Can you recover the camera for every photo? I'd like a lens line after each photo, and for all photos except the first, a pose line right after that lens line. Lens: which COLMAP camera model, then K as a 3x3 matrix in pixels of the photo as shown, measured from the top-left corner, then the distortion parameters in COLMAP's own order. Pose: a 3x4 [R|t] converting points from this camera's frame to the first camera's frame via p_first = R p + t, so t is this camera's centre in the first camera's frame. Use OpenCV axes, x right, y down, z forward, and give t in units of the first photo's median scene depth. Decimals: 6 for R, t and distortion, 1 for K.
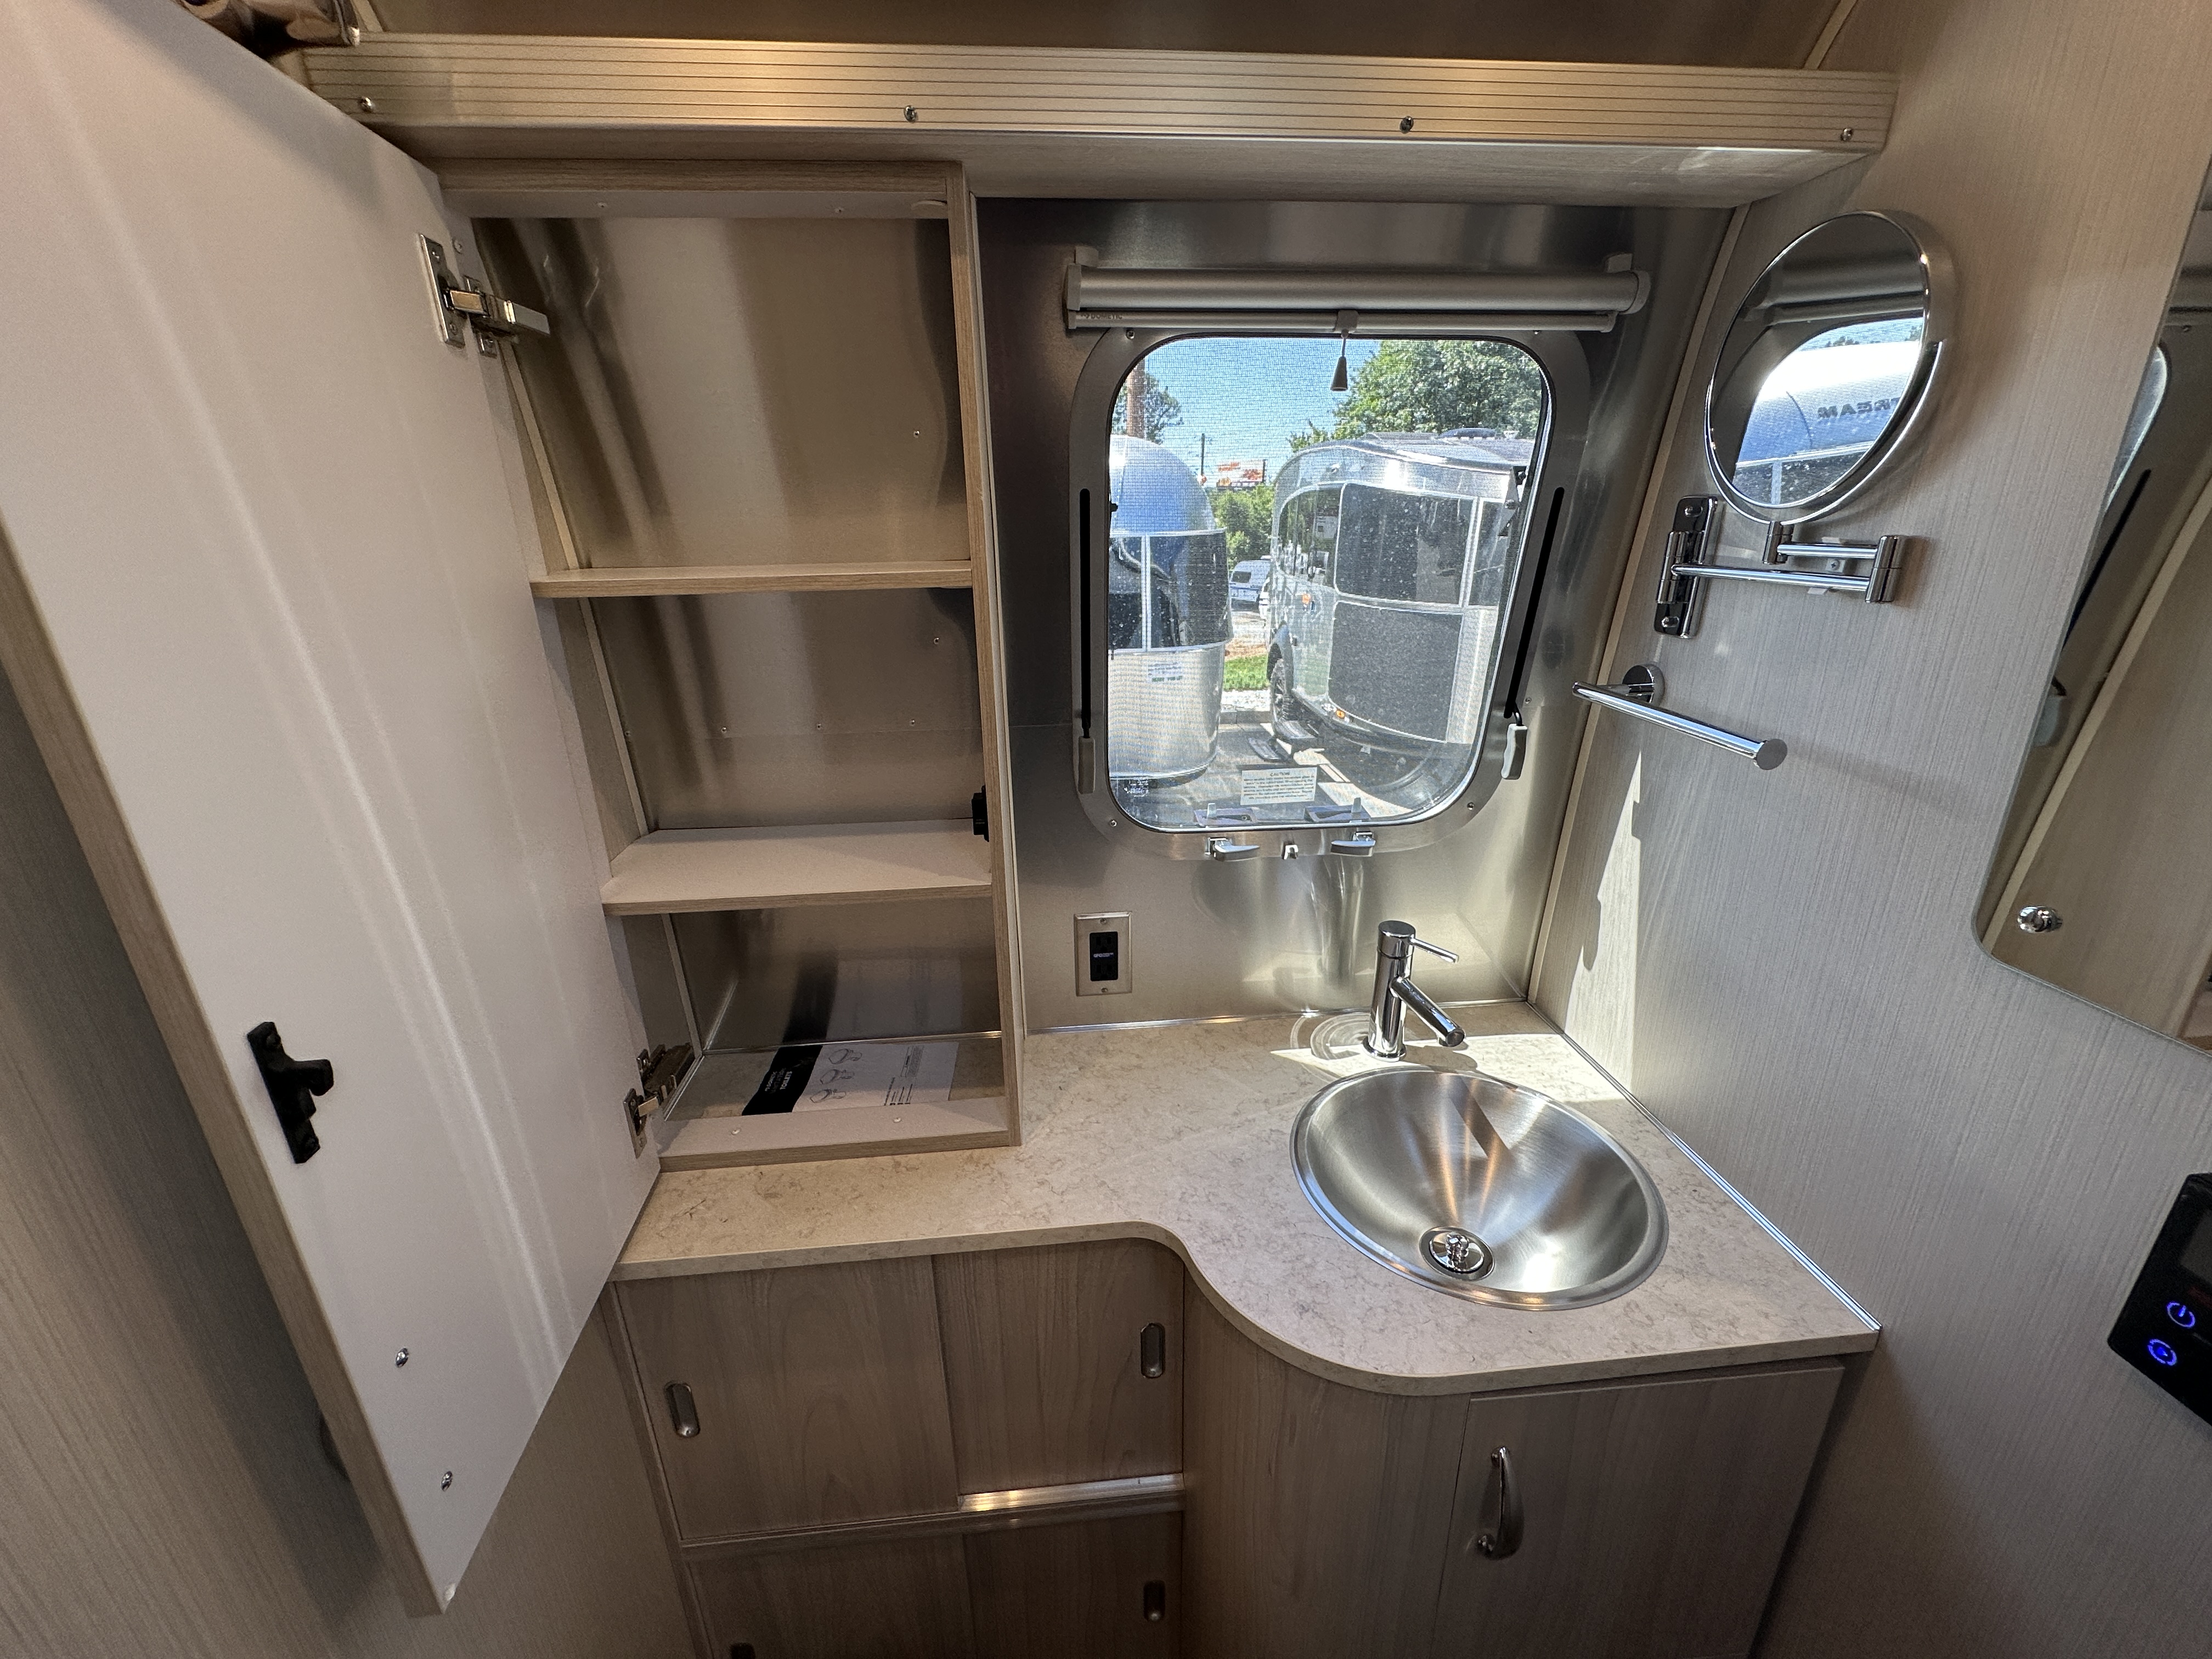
lens RADIAL K [[880.8, 0, 1106.0], [0, 880.8, 829.5], [0, 0, 1]] dist [-0.002047, 0.000564]
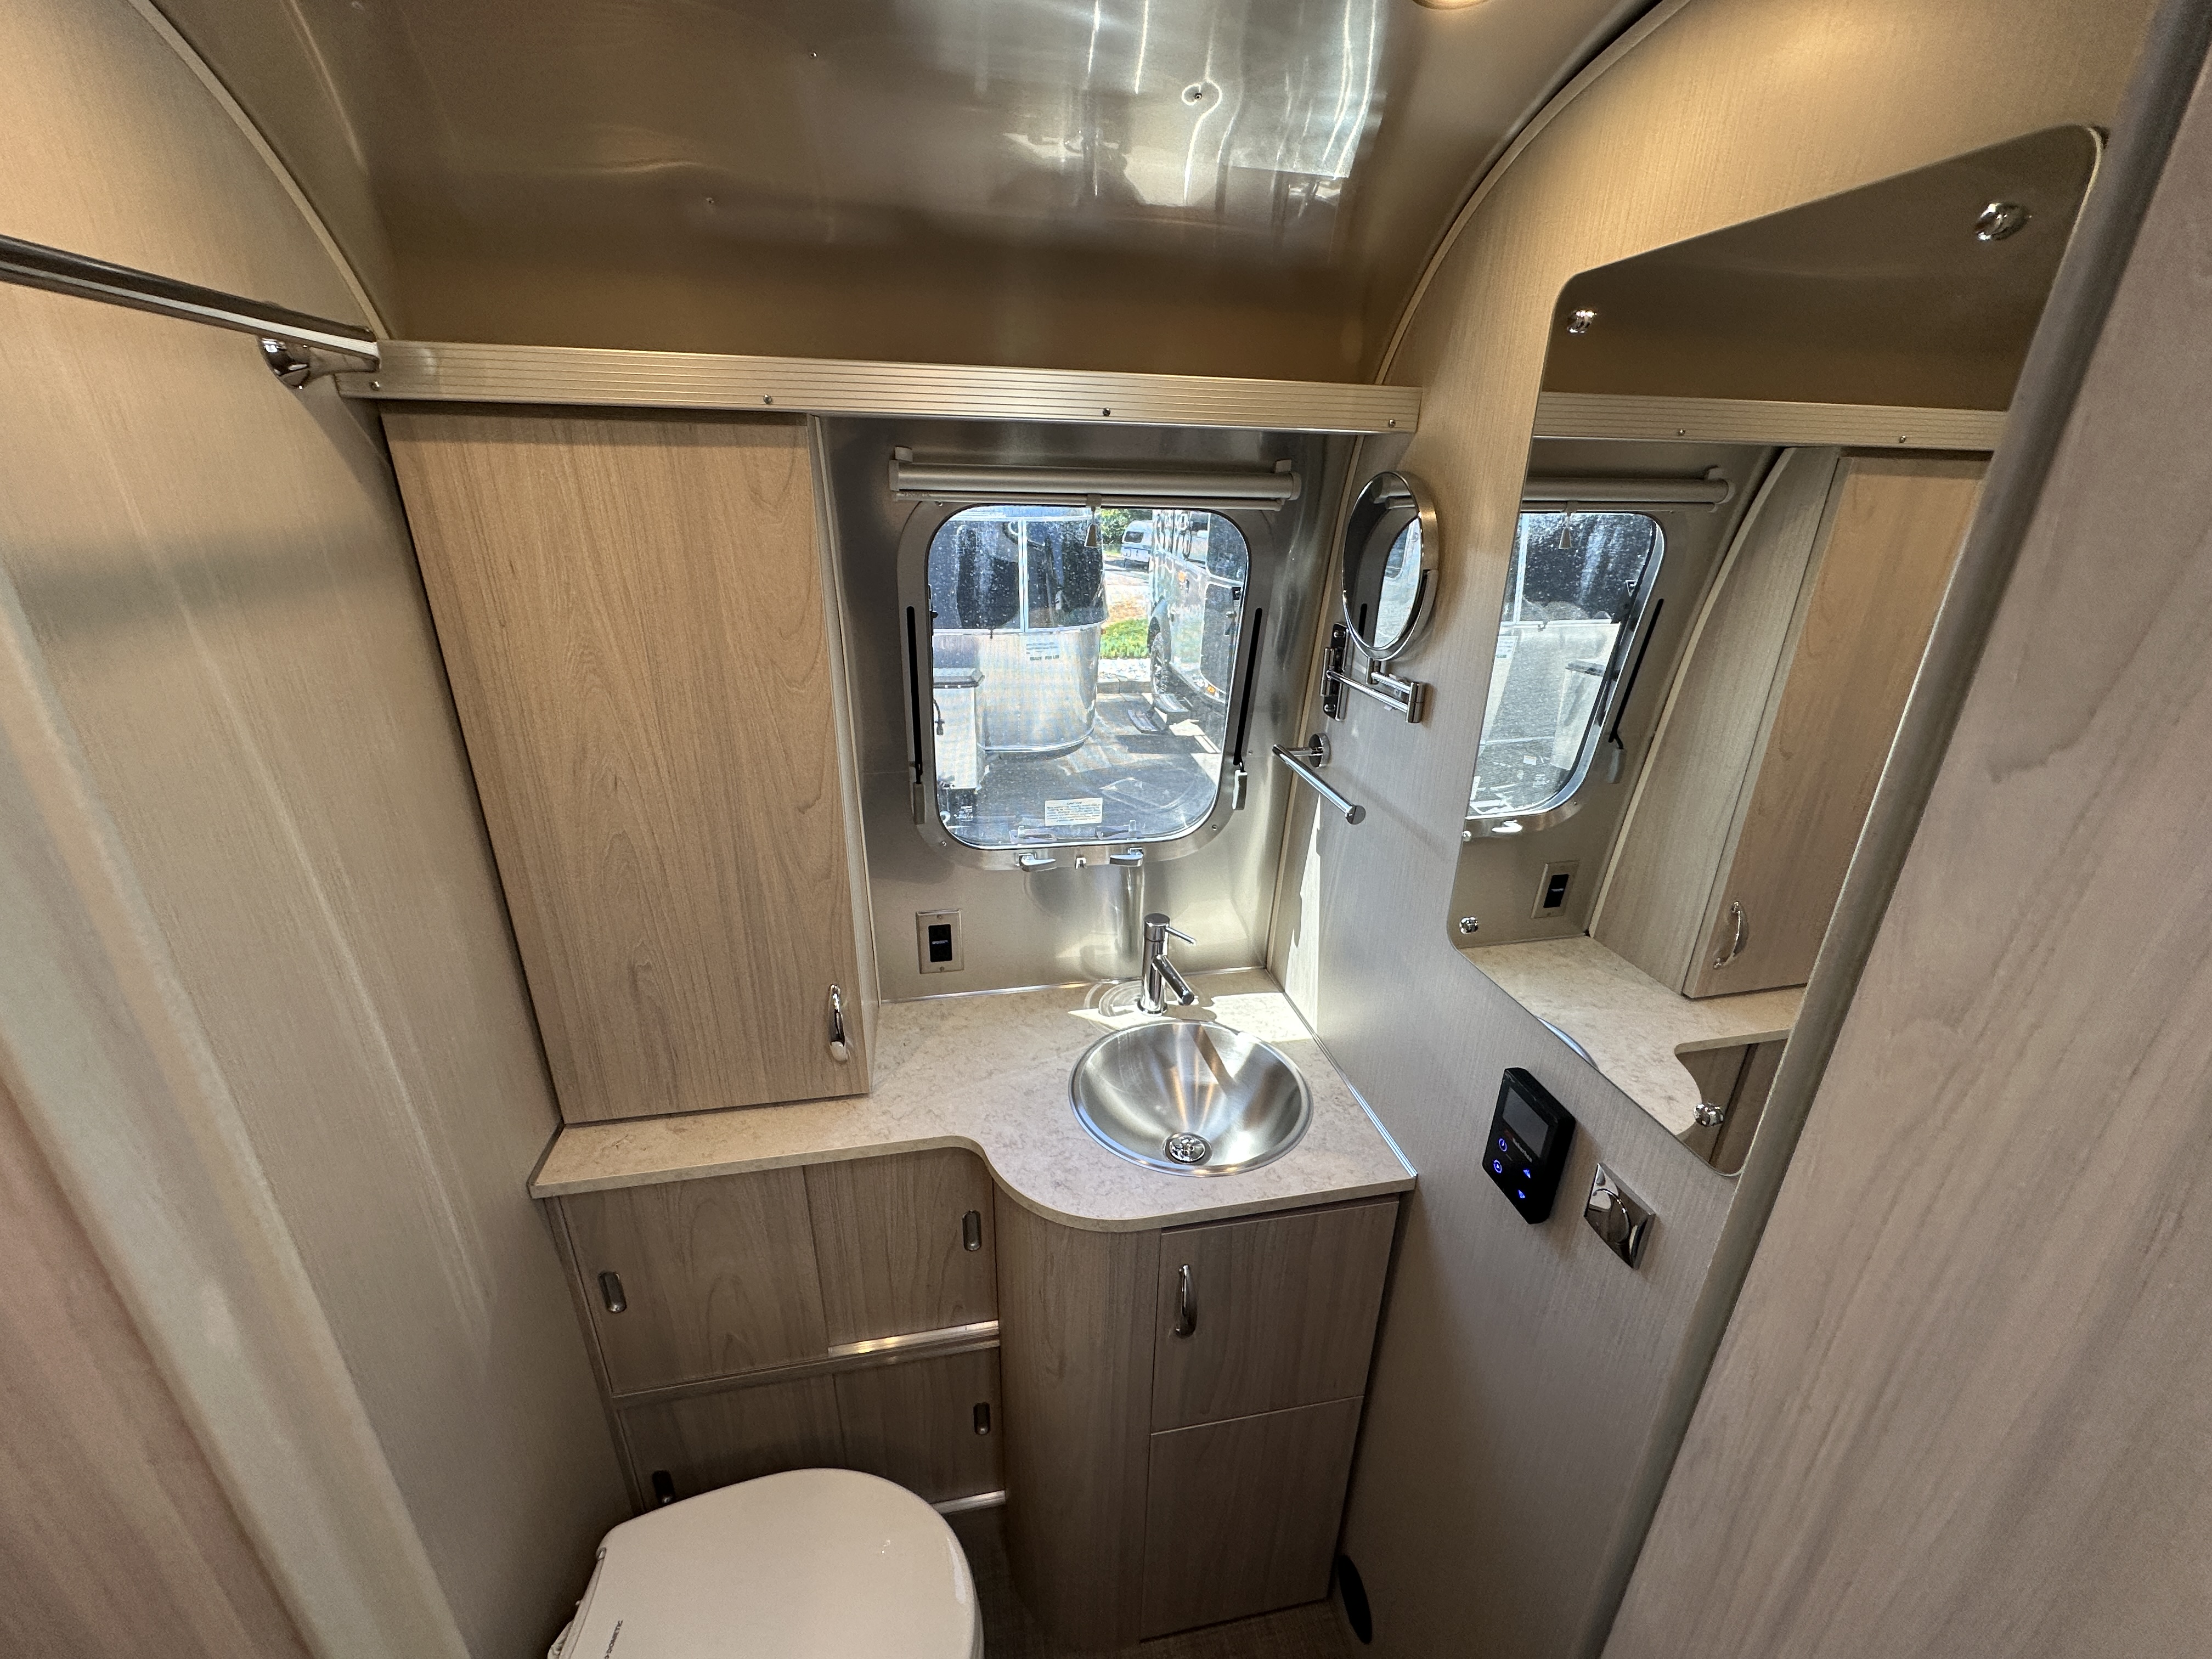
lens RADIAL K [[880.8, 0, 1106.0], [0, 880.8, 829.5], [0, 0, 1]] dist [-0.002047, 0.000564]
pose [[0.992948, -0.005821, 0.118404, 0.098465], [0.000170, 0.998862, 0.047688, -0.095769], [-0.118547, -0.047332, 0.991820, -0.346134]]
